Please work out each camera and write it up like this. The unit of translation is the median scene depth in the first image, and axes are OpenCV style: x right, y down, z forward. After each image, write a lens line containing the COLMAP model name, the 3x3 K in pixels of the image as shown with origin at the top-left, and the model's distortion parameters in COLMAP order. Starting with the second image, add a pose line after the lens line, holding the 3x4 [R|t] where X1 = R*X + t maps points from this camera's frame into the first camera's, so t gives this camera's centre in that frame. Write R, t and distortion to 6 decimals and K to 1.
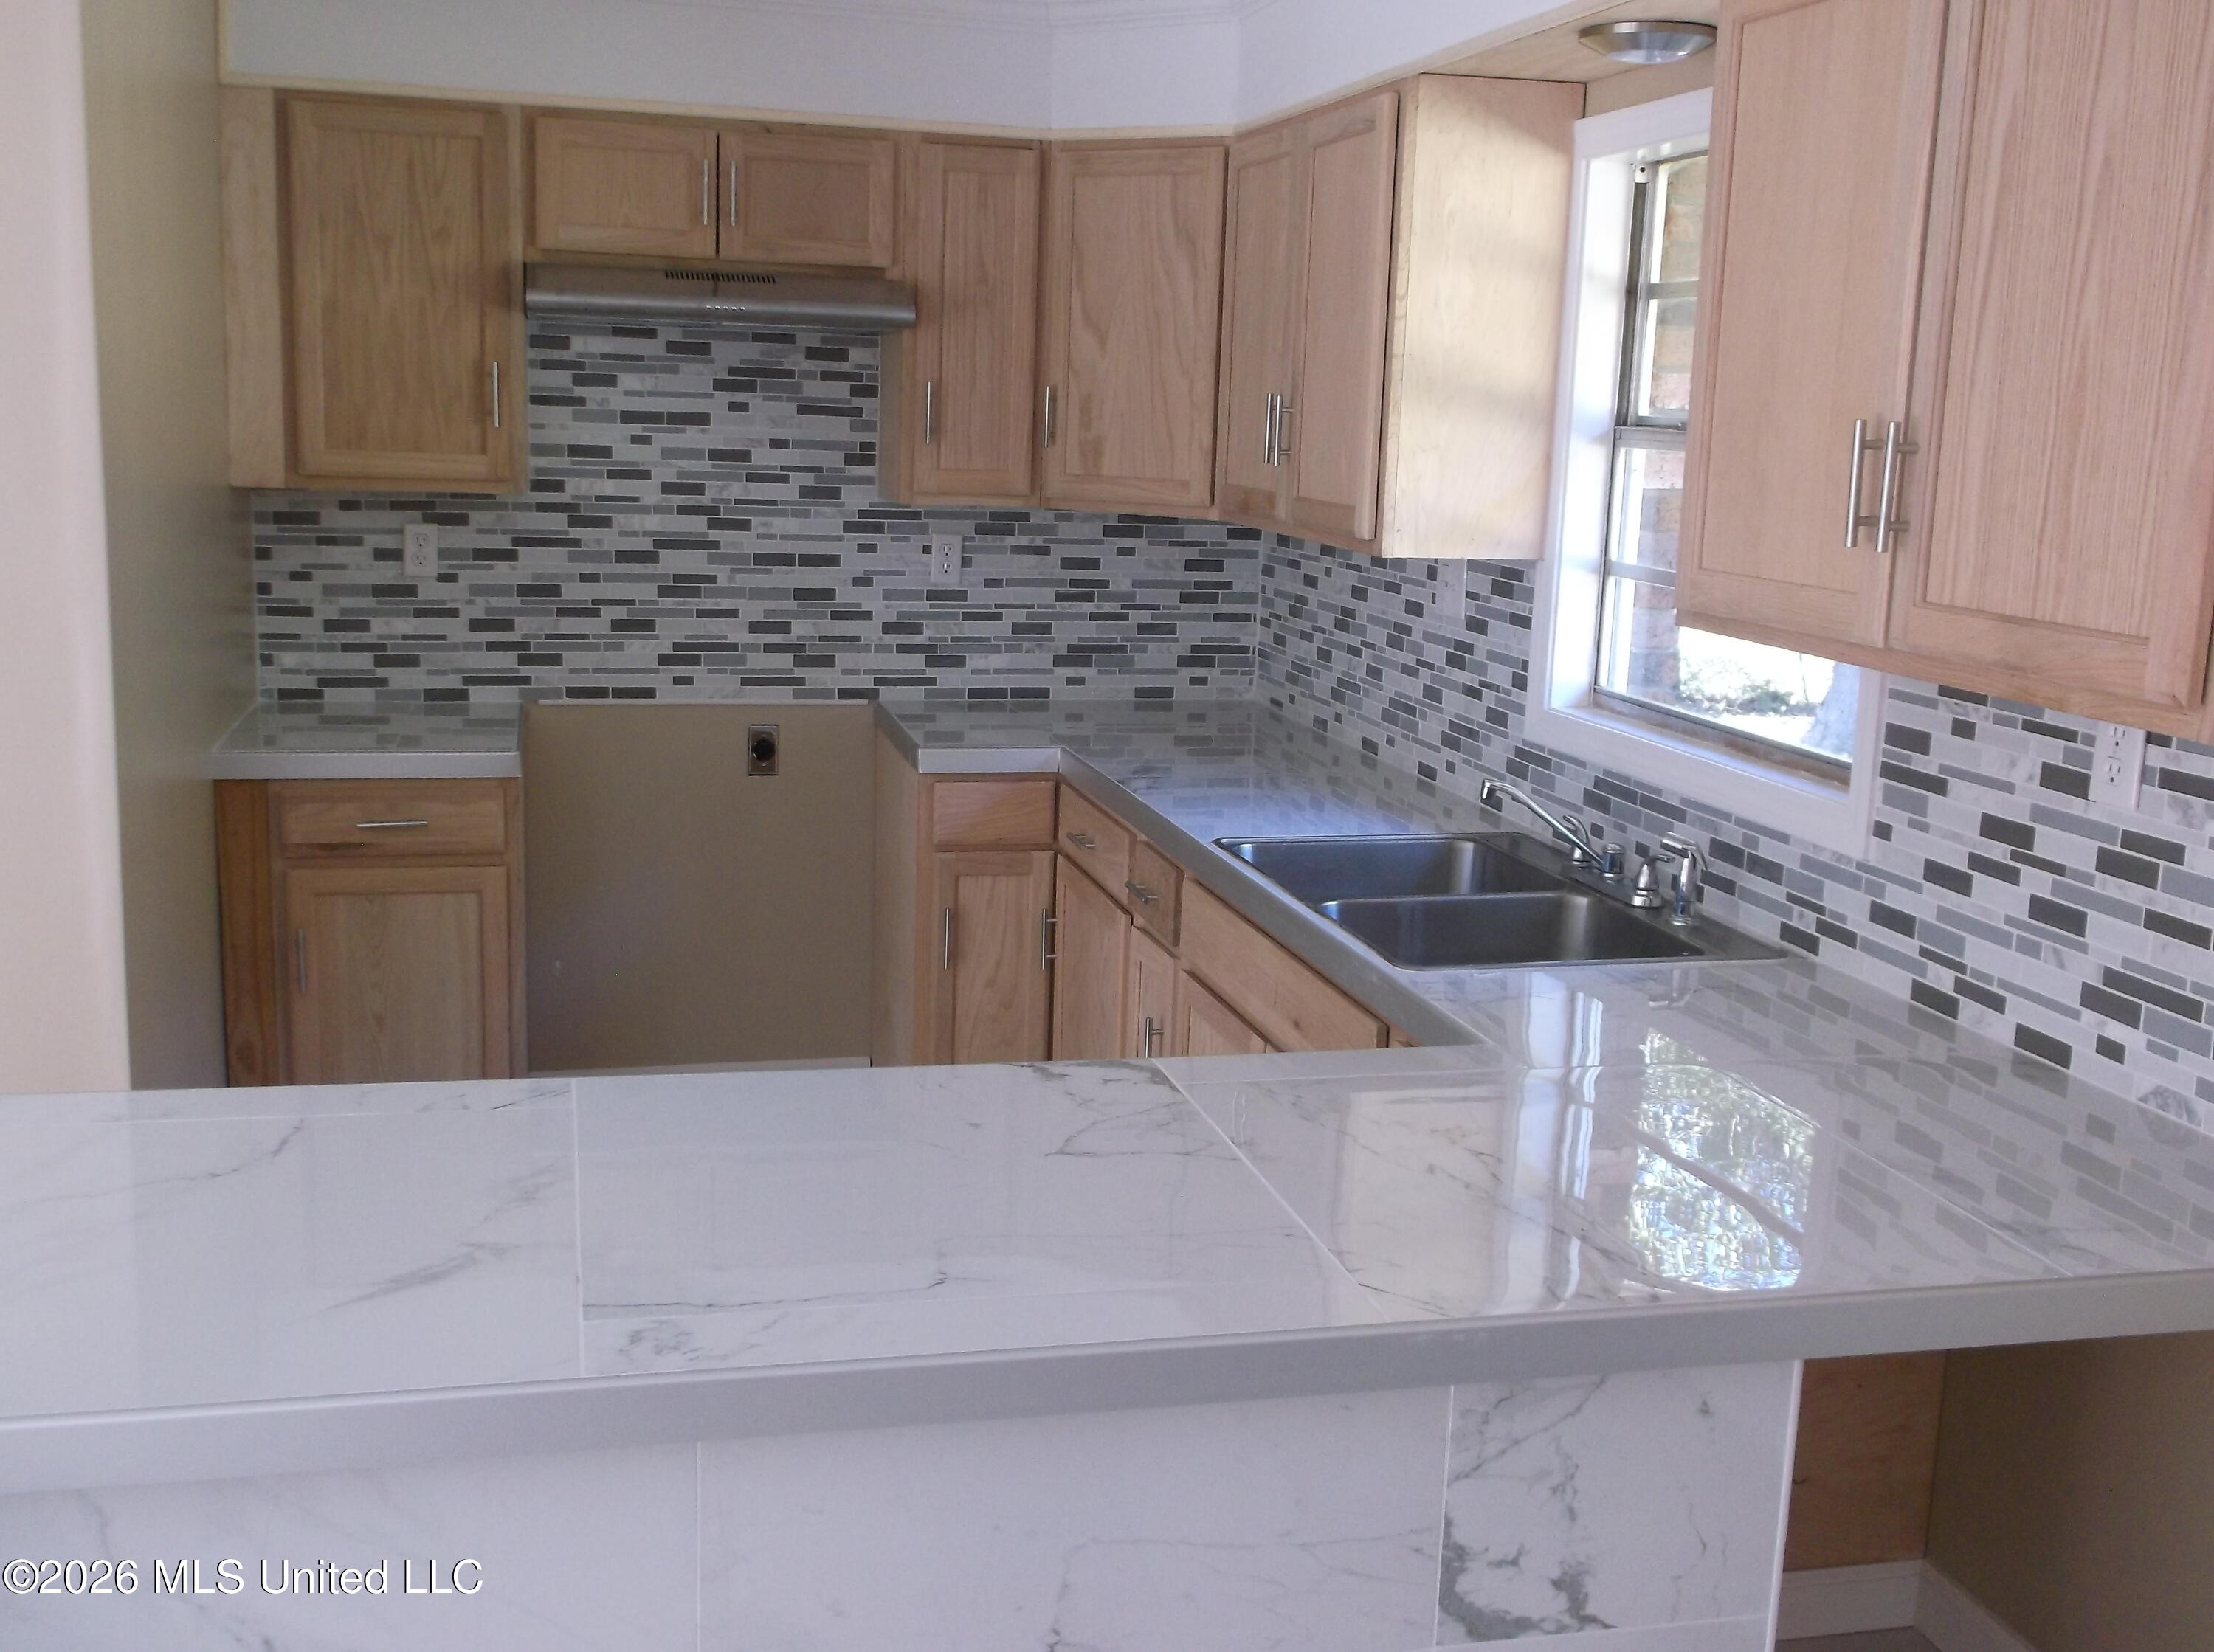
lens RADIAL K [[2221.0, 0, 1103.4], [0, 2221.0, 826.9], [0, 0, 1]] dist [0.026170, 0.000000]
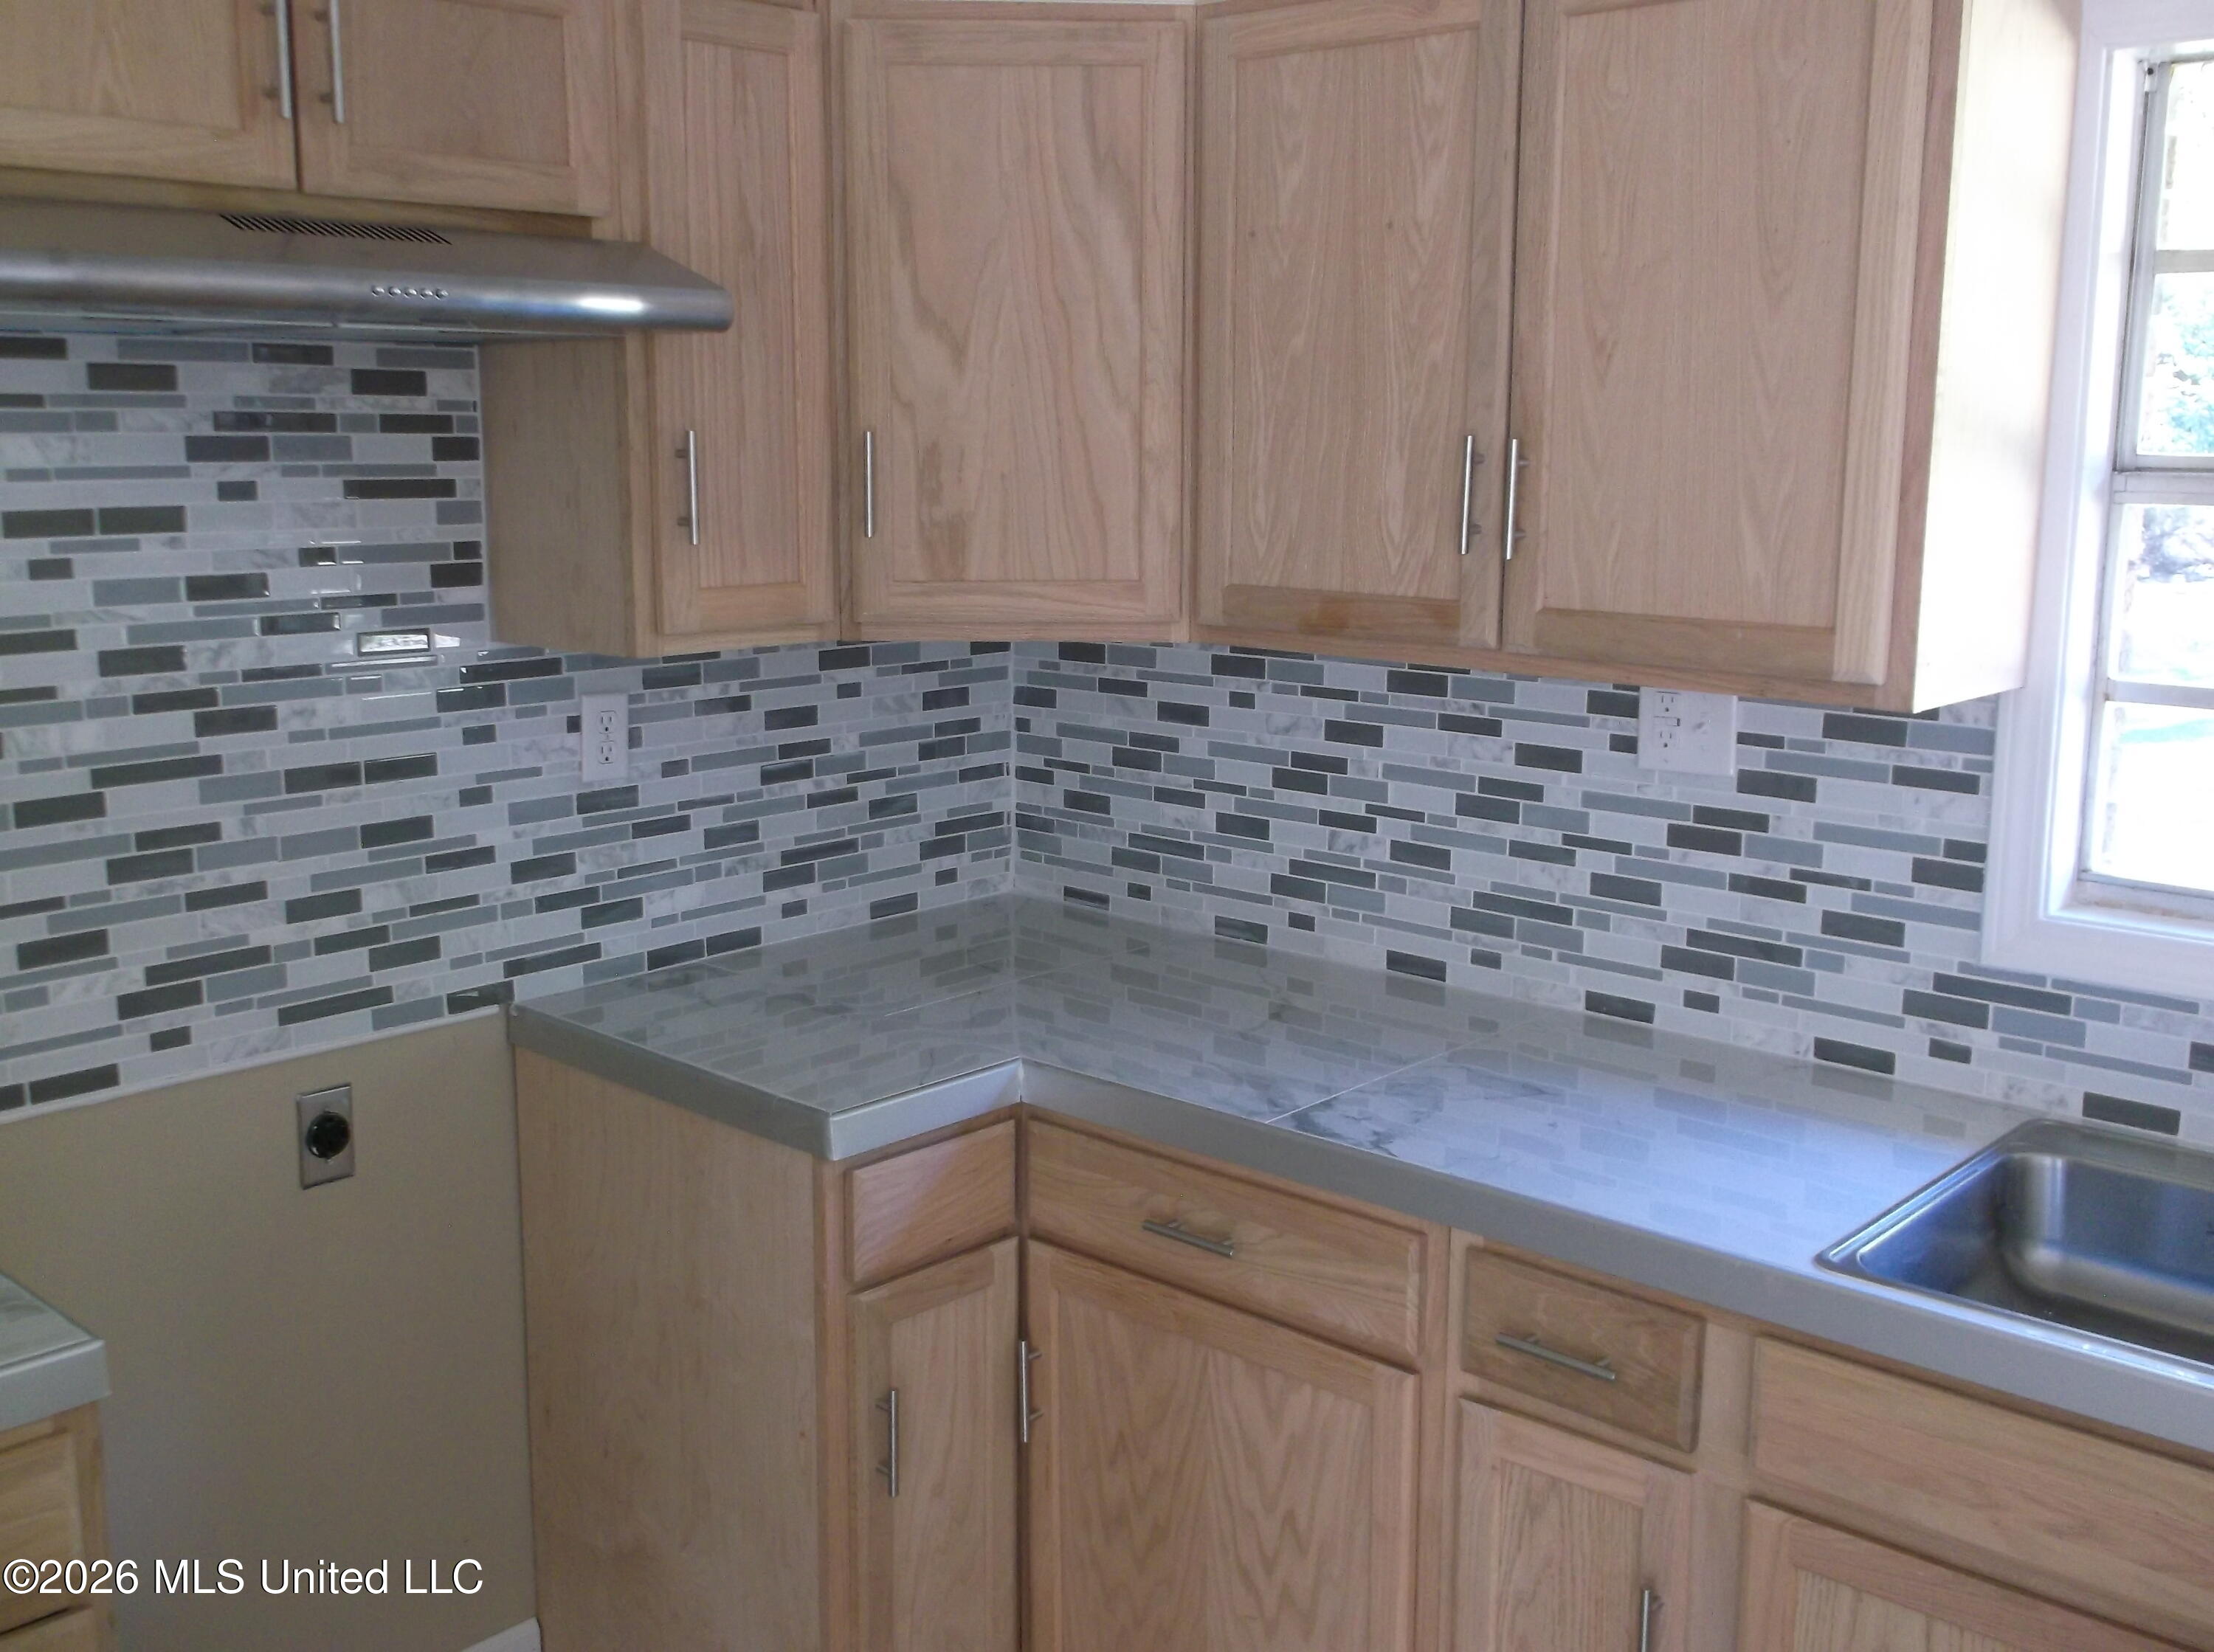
lens RADIAL K [[2221.0, 0, 1108.3], [0, 2221.0, 821.5], [0, 0, 1]] dist [0.026170, 0.000000]
pose [[0.833665, -0.129618, 0.536844, -0.279150], [0.129345, 0.990857, 0.038377, -0.107321], [-0.536910, 0.037445, 0.842808, 0.465255]]
